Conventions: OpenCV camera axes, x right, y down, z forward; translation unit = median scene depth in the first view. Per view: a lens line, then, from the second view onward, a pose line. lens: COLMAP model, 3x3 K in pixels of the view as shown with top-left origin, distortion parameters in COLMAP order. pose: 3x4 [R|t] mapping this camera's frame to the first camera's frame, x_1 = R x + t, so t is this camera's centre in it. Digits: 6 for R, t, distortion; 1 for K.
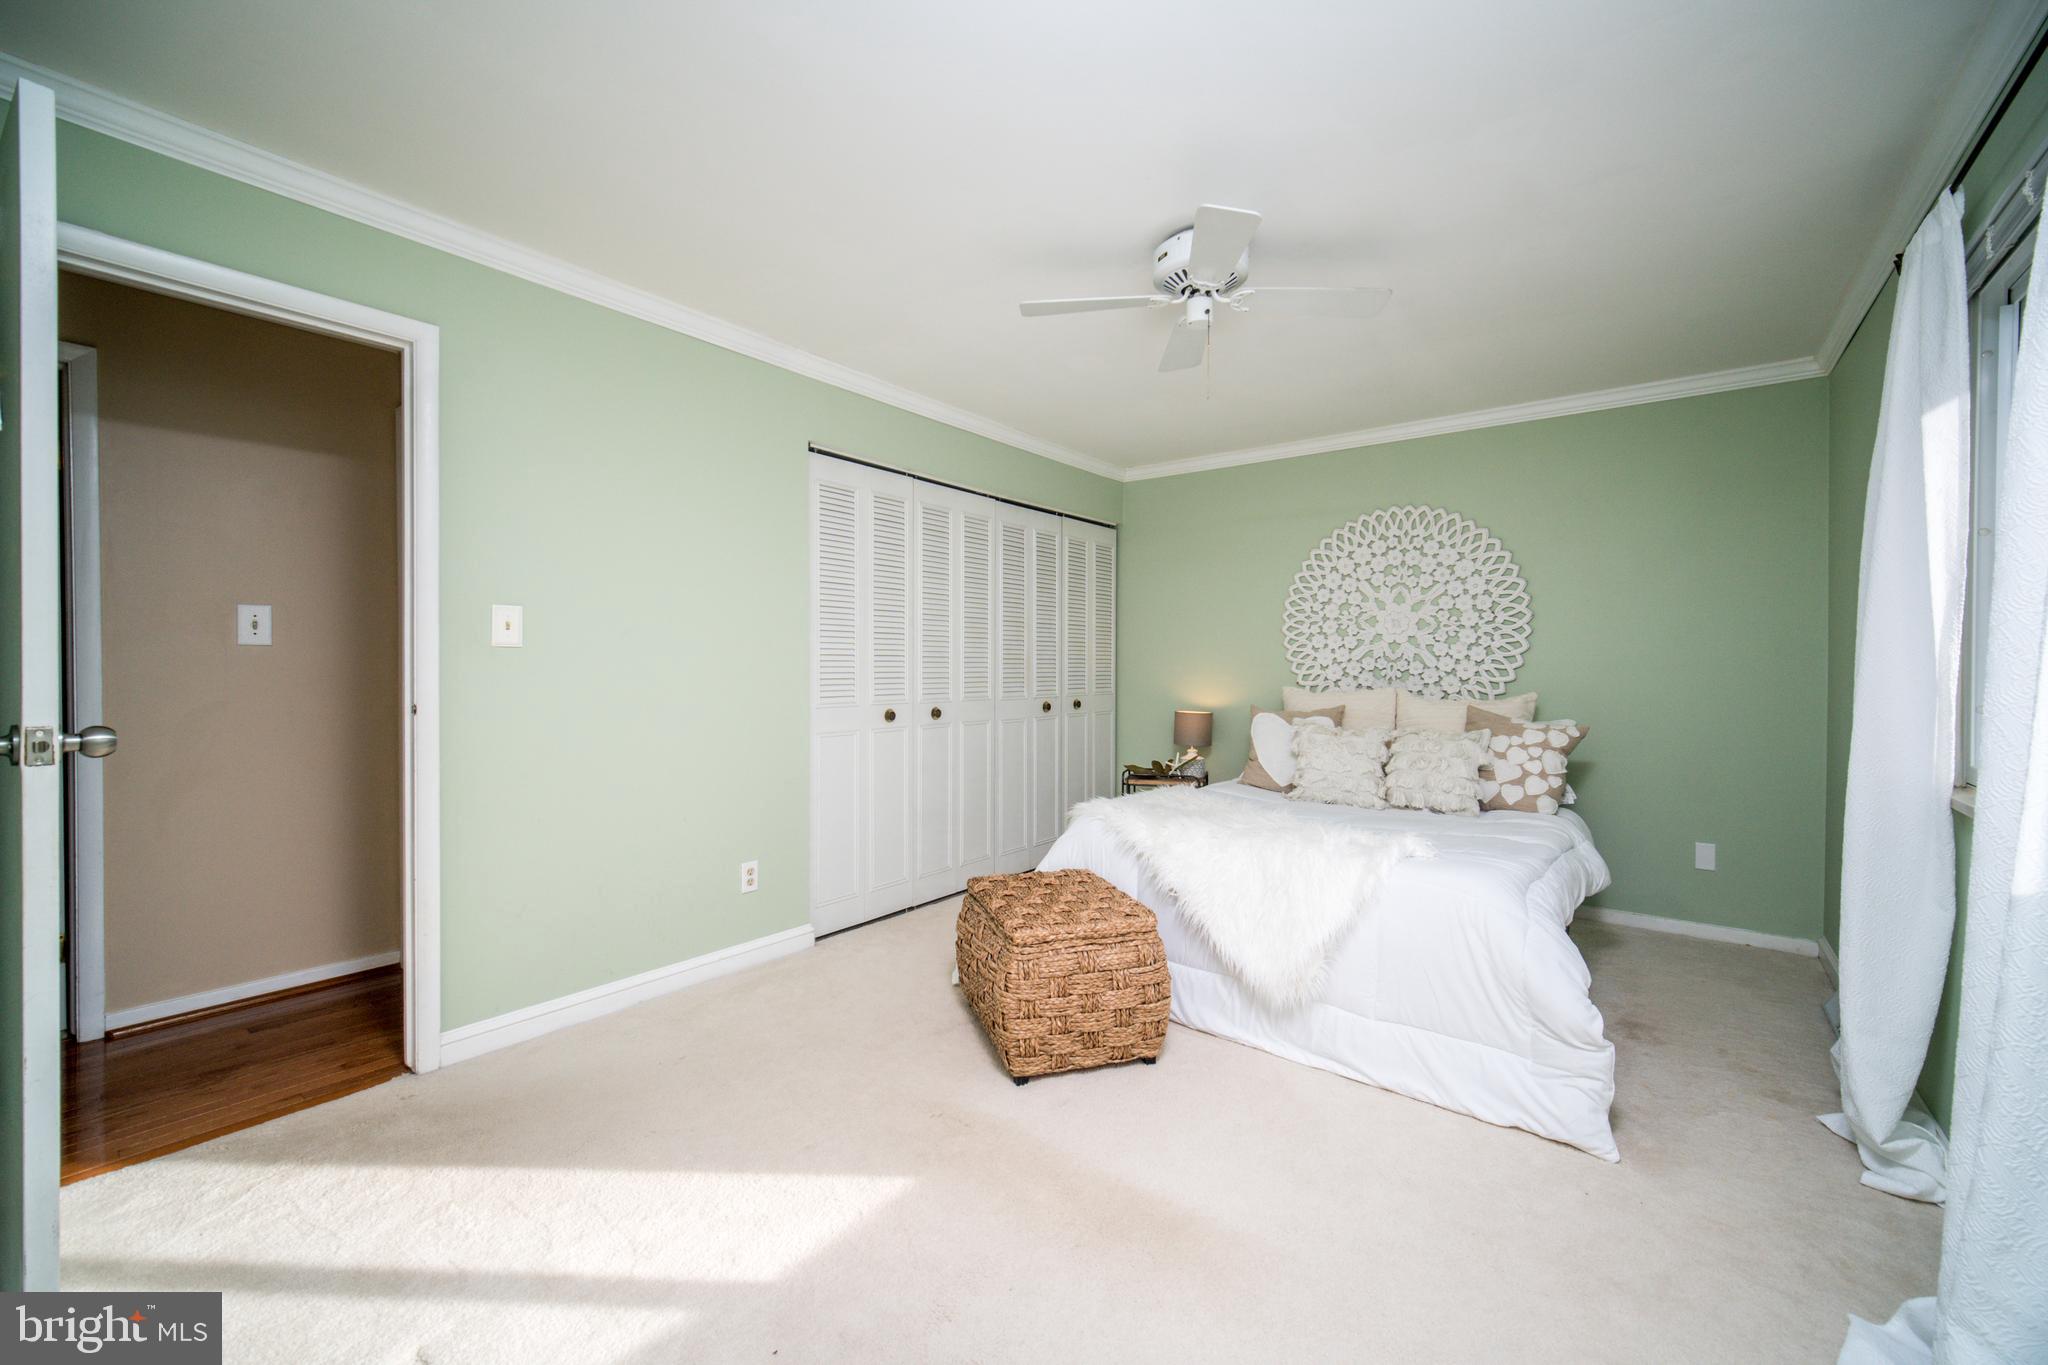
lens RADIAL K [[804.4, 0, 1027.4], [0, 804.4, 672.5], [0, 0, 1]] dist [0.008948, -0.000026]
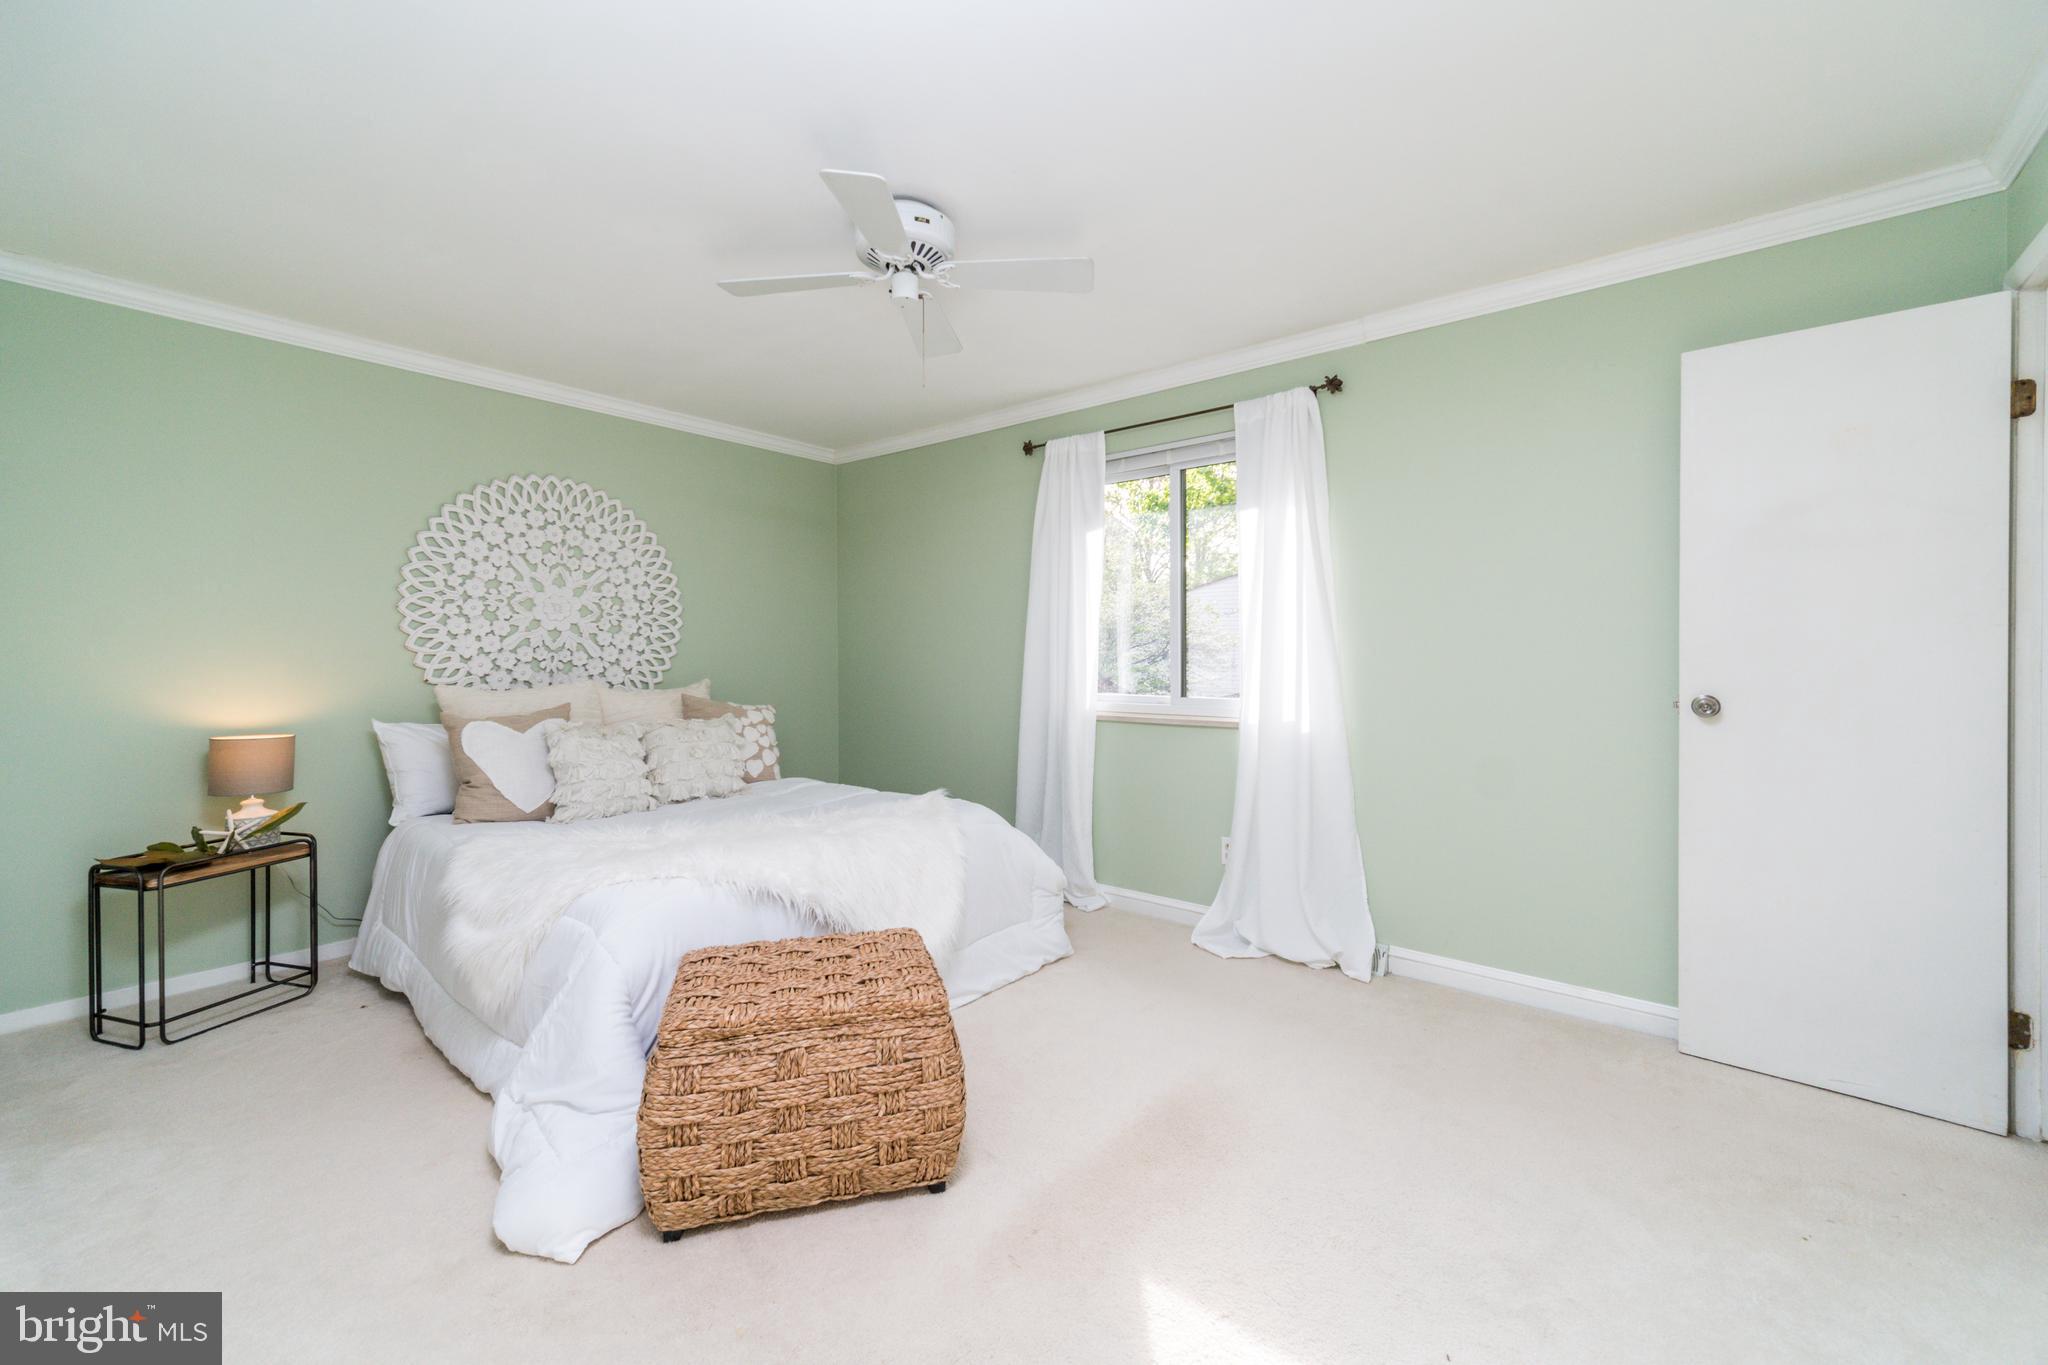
lens RADIAL K [[804.4, 0, 1025.9], [0, 804.4, 667.0], [0, 0, 1]] dist [0.008948, -0.000026]
pose [[0.052738, -0.020084, 0.998406, -0.417156], [0.014432, 0.999709, 0.019348, -0.006689], [-0.998504, 0.013389, 0.053013, 0.453173]]
